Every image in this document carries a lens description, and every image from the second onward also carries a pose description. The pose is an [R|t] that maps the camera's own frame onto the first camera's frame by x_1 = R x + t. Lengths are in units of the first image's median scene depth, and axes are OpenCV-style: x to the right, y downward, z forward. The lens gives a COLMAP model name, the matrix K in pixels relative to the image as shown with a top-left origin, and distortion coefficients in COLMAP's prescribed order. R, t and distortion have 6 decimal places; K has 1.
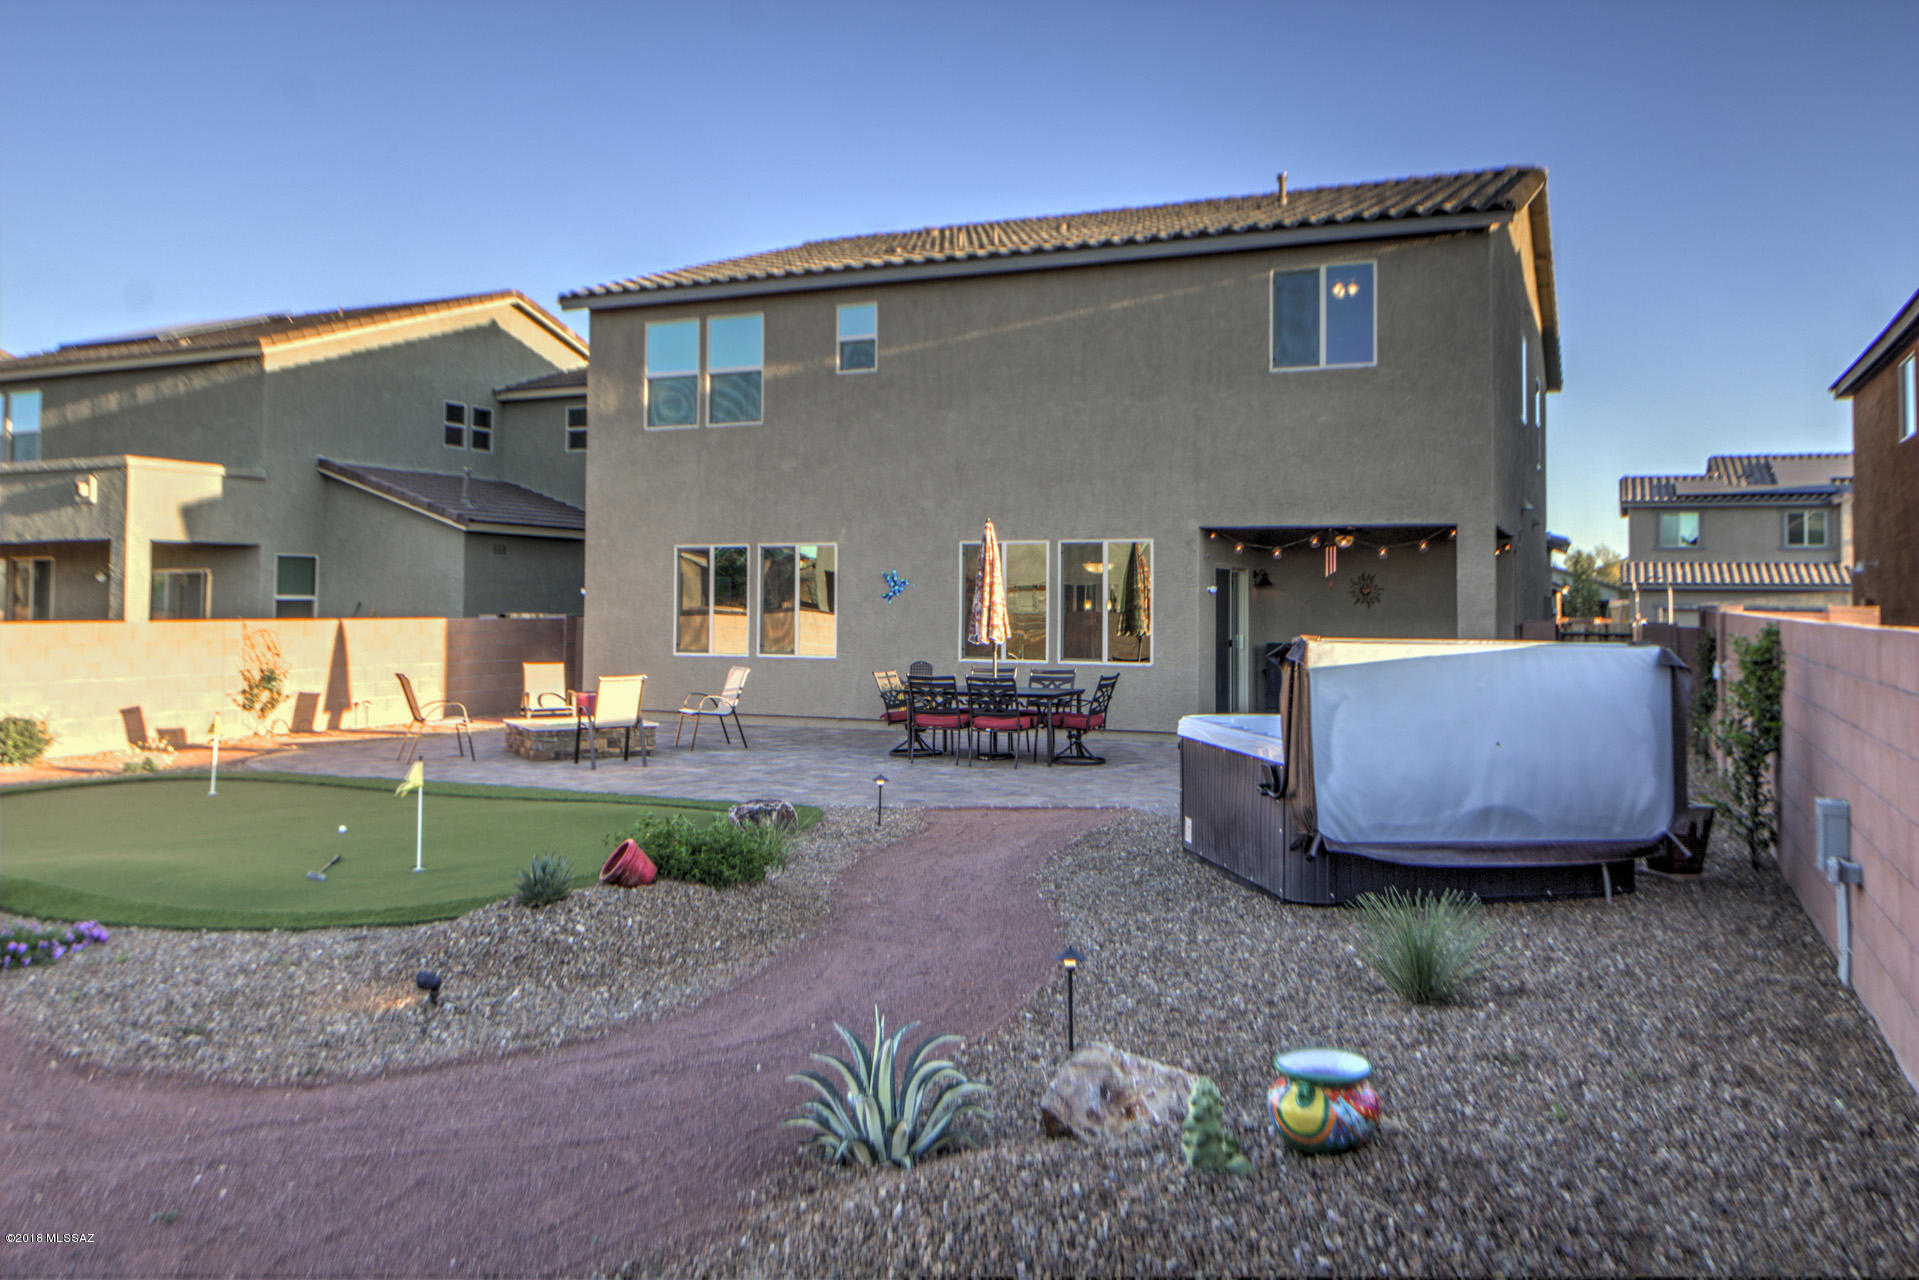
lens RADIAL K [[1530.9, 0, 1023.8], [0, 1530.9, 566.8], [0, 0, 1]] dist [0.000222, 0.039540]
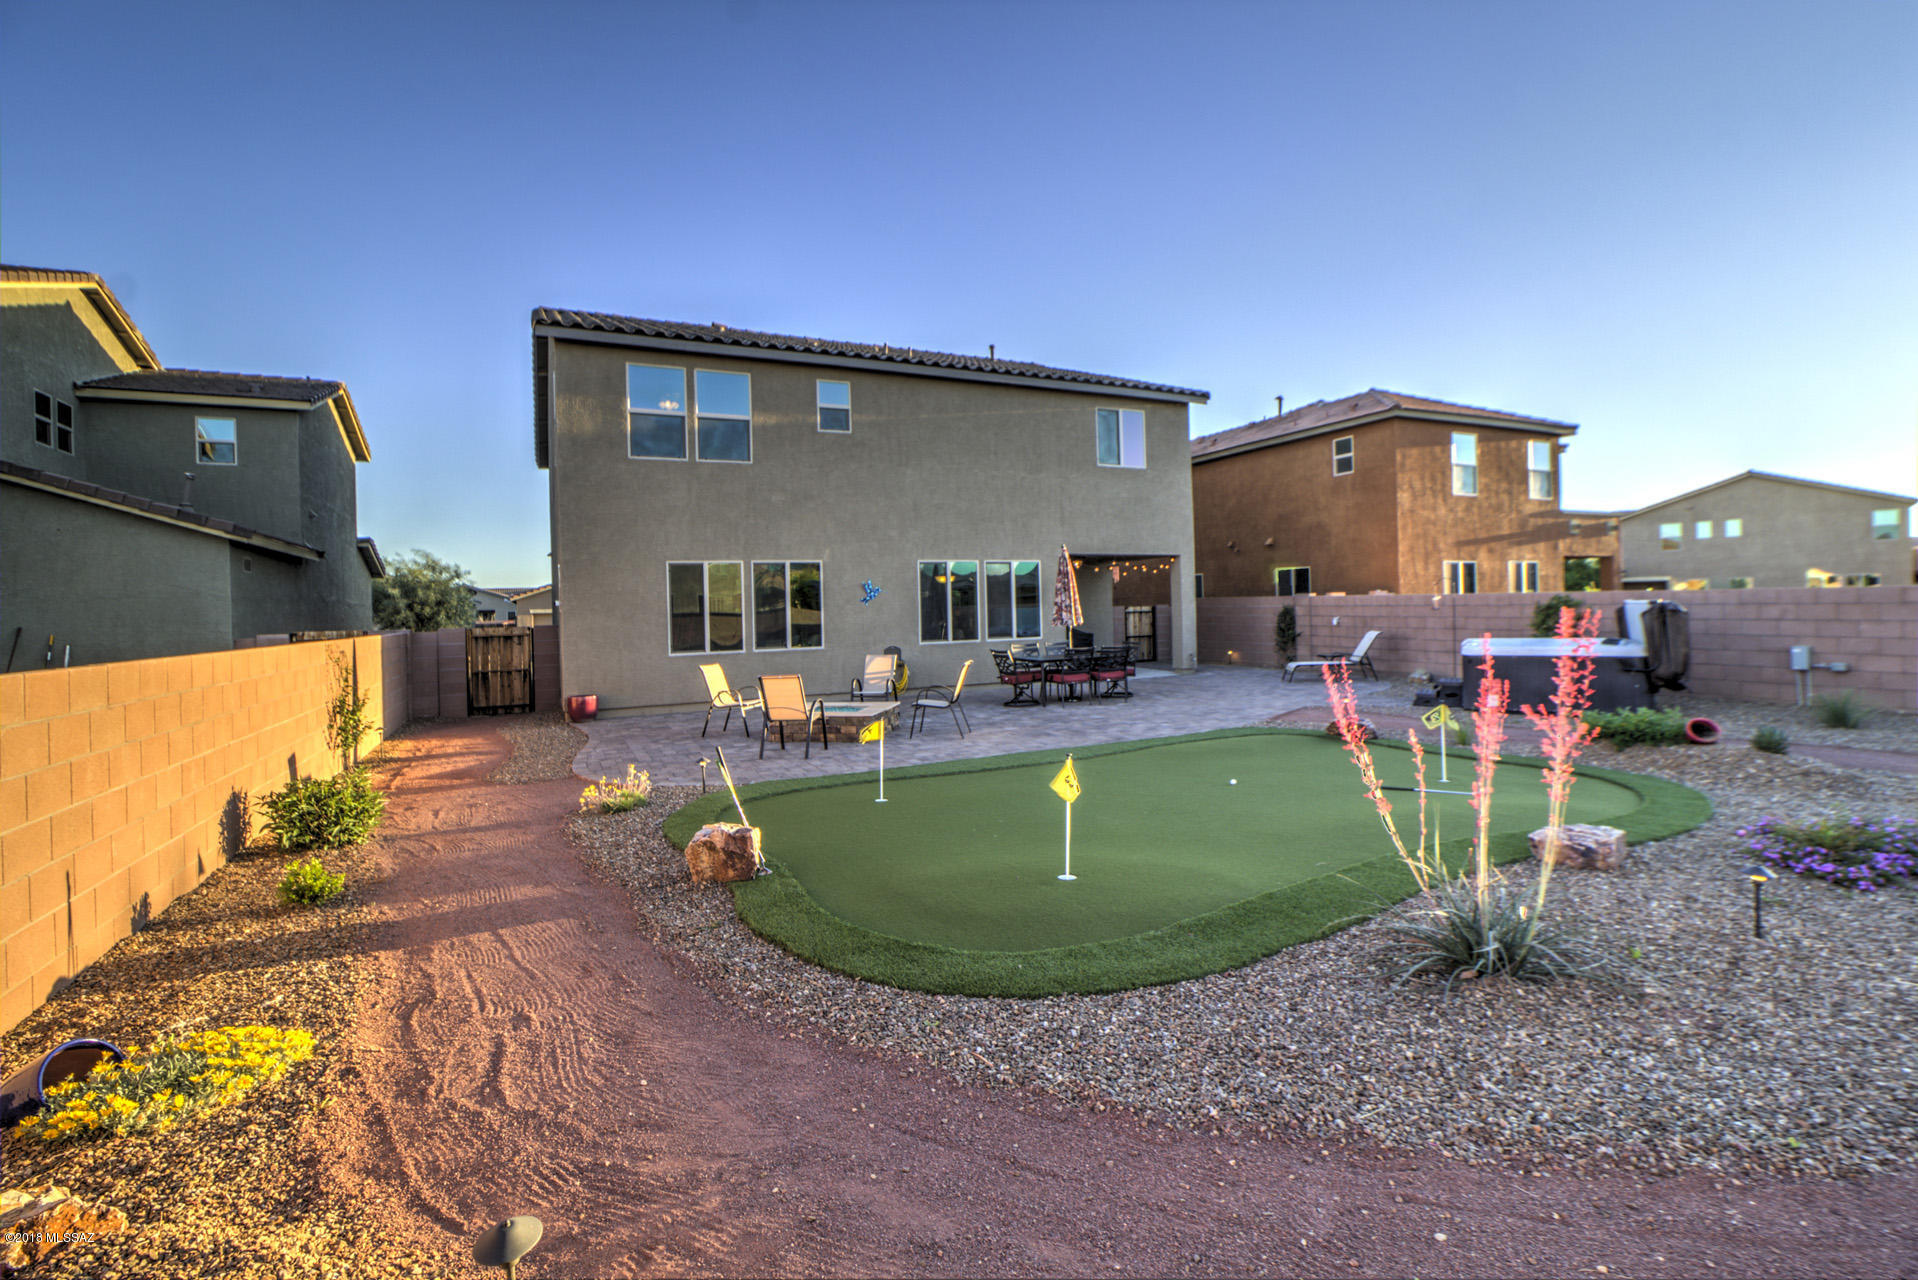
lens RADIAL K [[879.0, 0, 998.1], [0, 879.0, 592.5], [0, 0, 1]] dist [0.000807, 0.000443]
pose [[0.622268, -0.015946, 0.782642, -0.616314], [0.010034, 0.999873, 0.012394, 0.004124], [-0.782740, 0.000140, 0.622348, 0.411236]]
